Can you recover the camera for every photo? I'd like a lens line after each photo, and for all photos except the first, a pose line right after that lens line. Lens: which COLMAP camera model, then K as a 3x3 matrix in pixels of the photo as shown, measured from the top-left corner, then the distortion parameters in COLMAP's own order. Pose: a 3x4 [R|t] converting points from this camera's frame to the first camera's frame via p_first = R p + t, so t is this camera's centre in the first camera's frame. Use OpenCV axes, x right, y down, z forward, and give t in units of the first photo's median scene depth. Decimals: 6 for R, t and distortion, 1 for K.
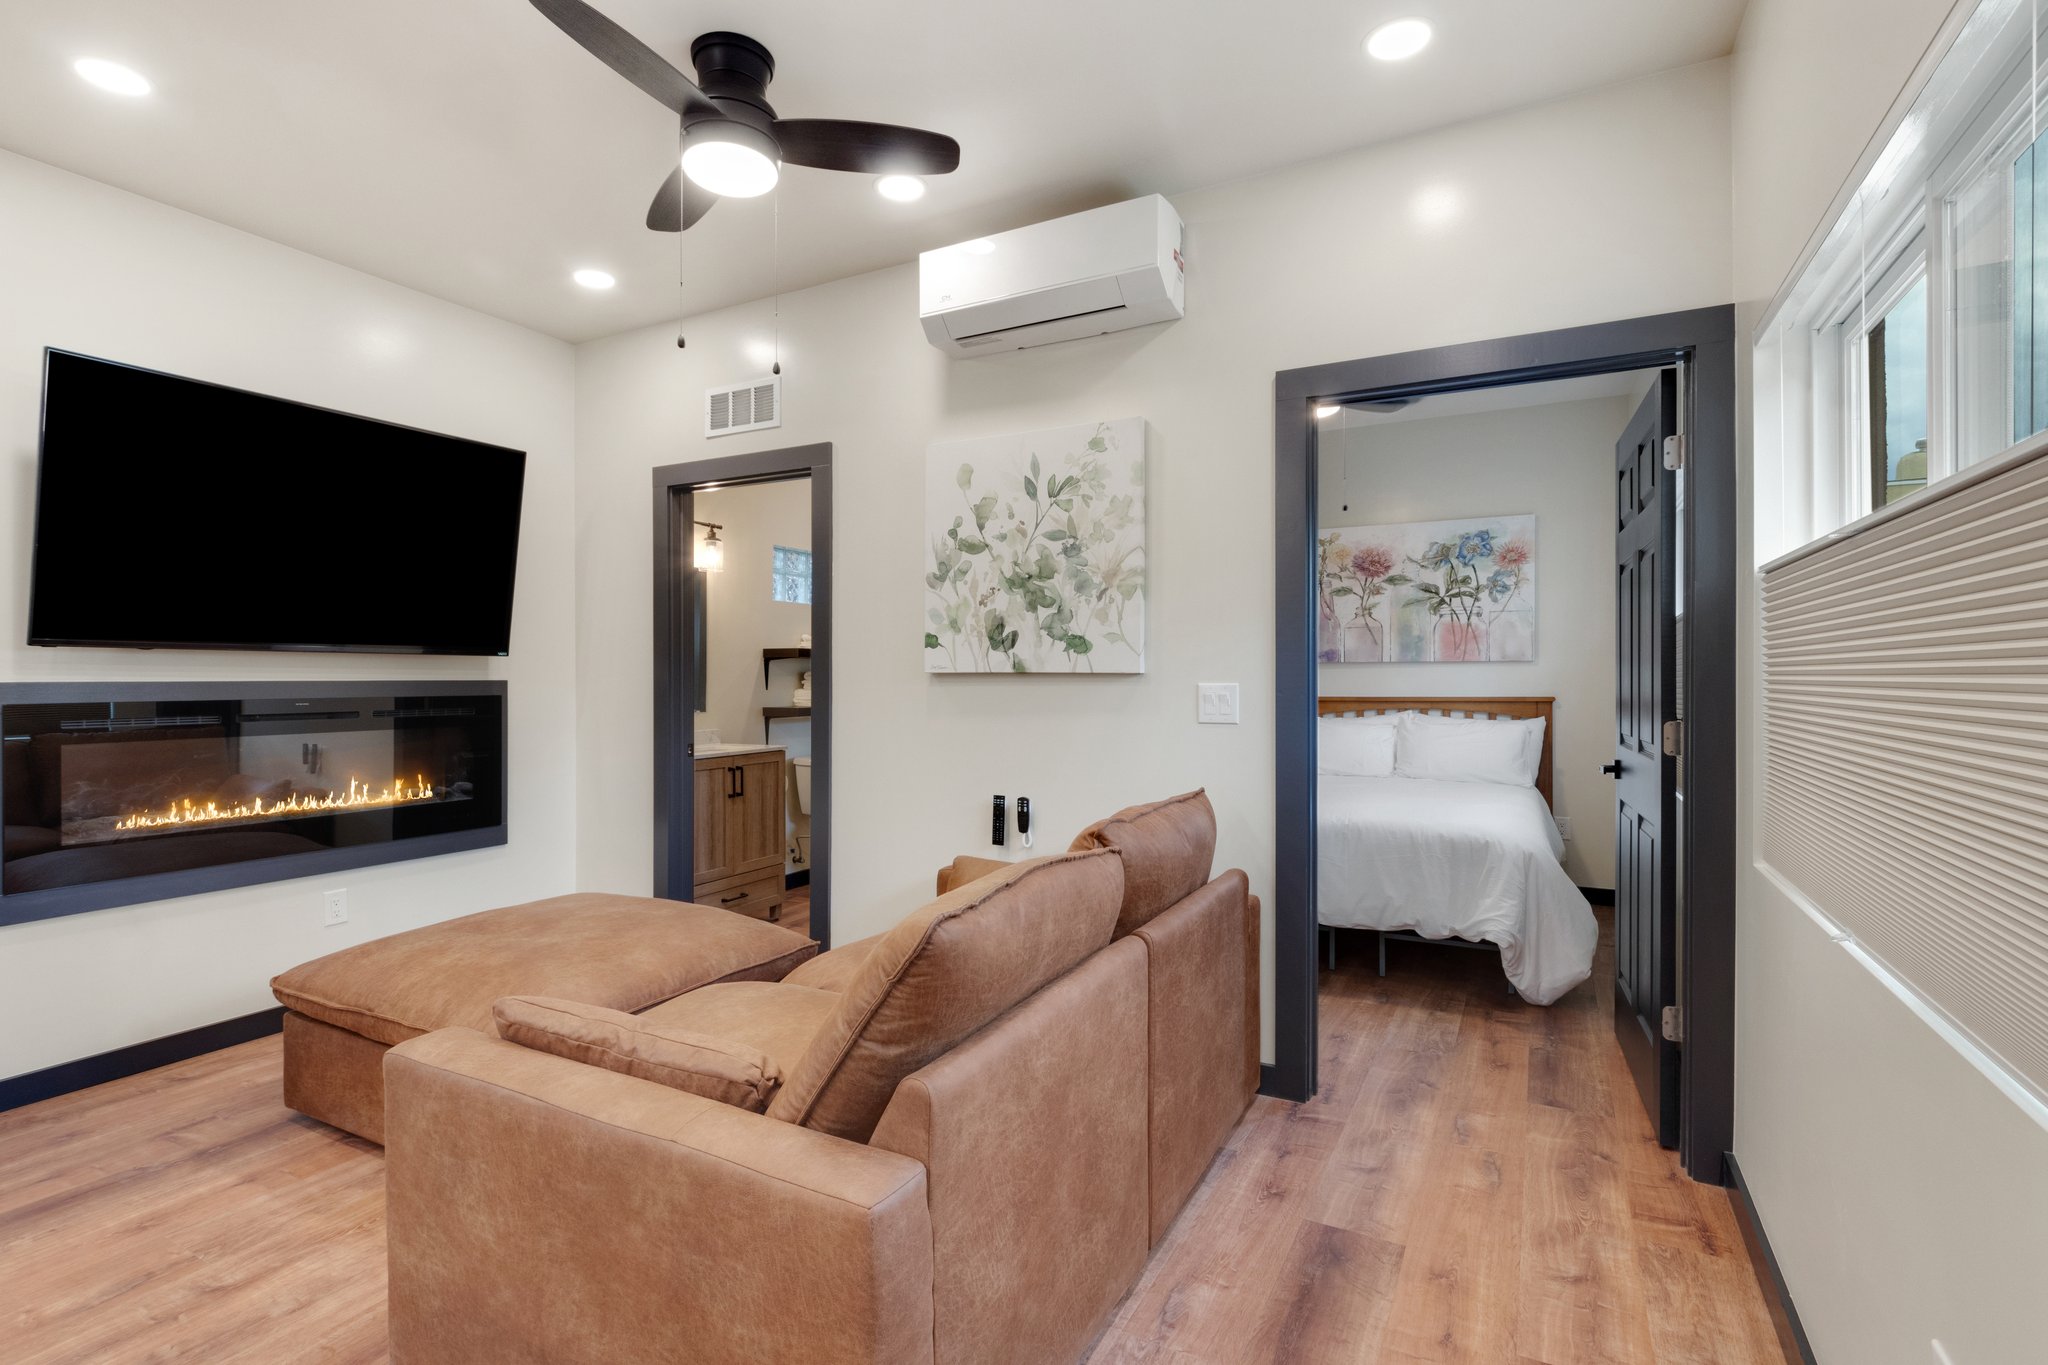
lens RADIAL K [[971.3, 0, 999.8], [0, 971.3, 684.5], [0, 0, 1]] dist [0.008533, -0.000196]
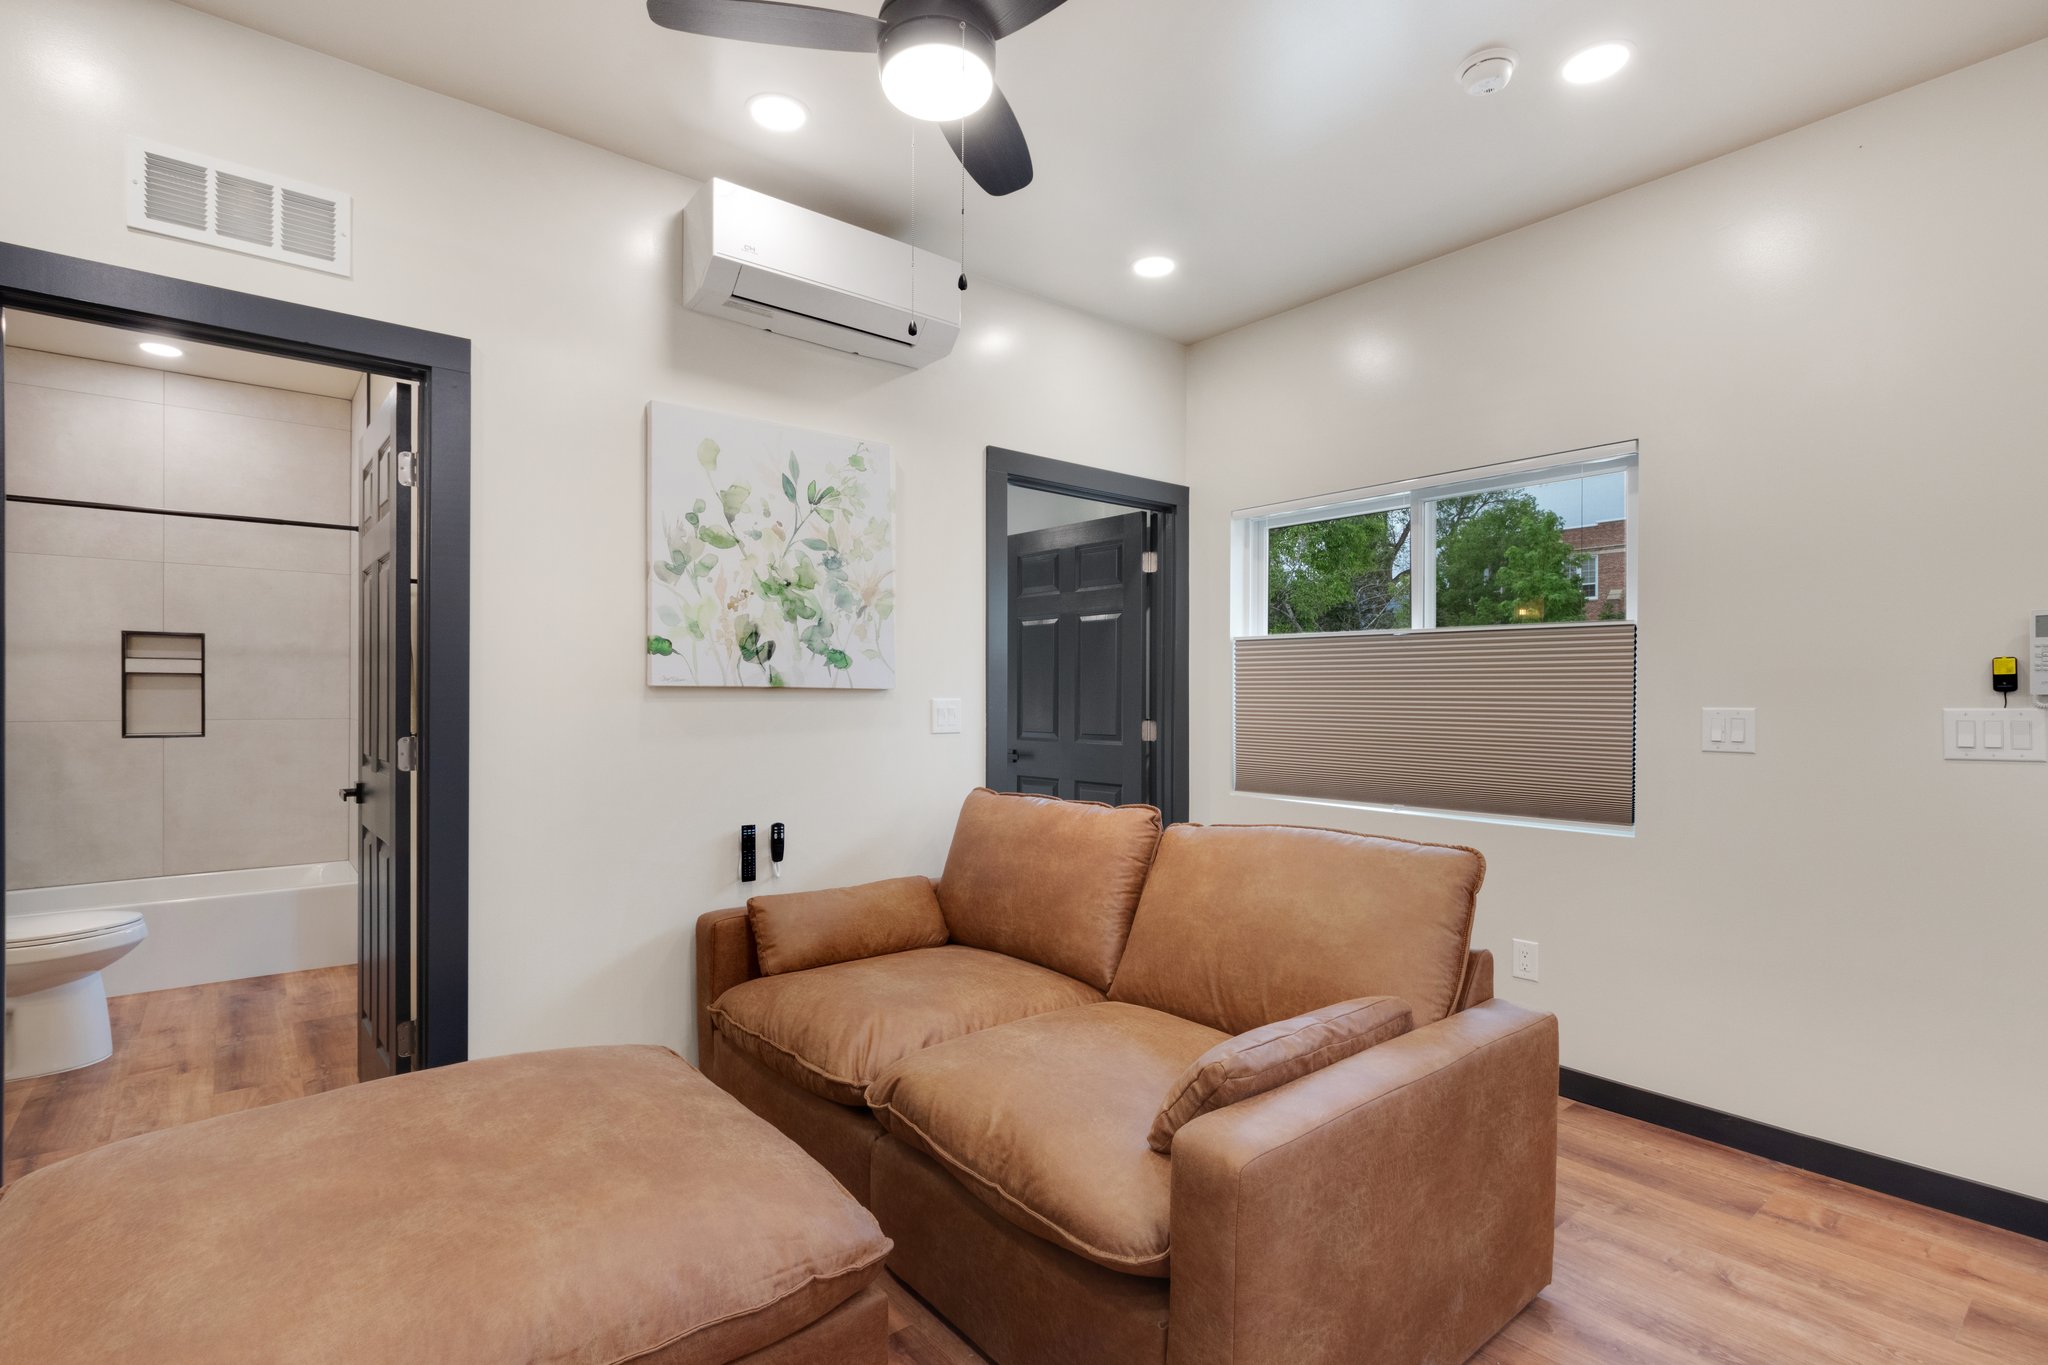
lens RADIAL K [[981.9, 0, 1004.9], [0, 981.9, 696.8], [0, 0, 1]] dist [0.000427, 0.000014]
pose [[0.378358, -0.001561, 0.925658, -0.753065], [-0.003747, 0.999988, 0.003218, -0.006908], [-0.925652, -0.004686, 0.378348, 0.450761]]
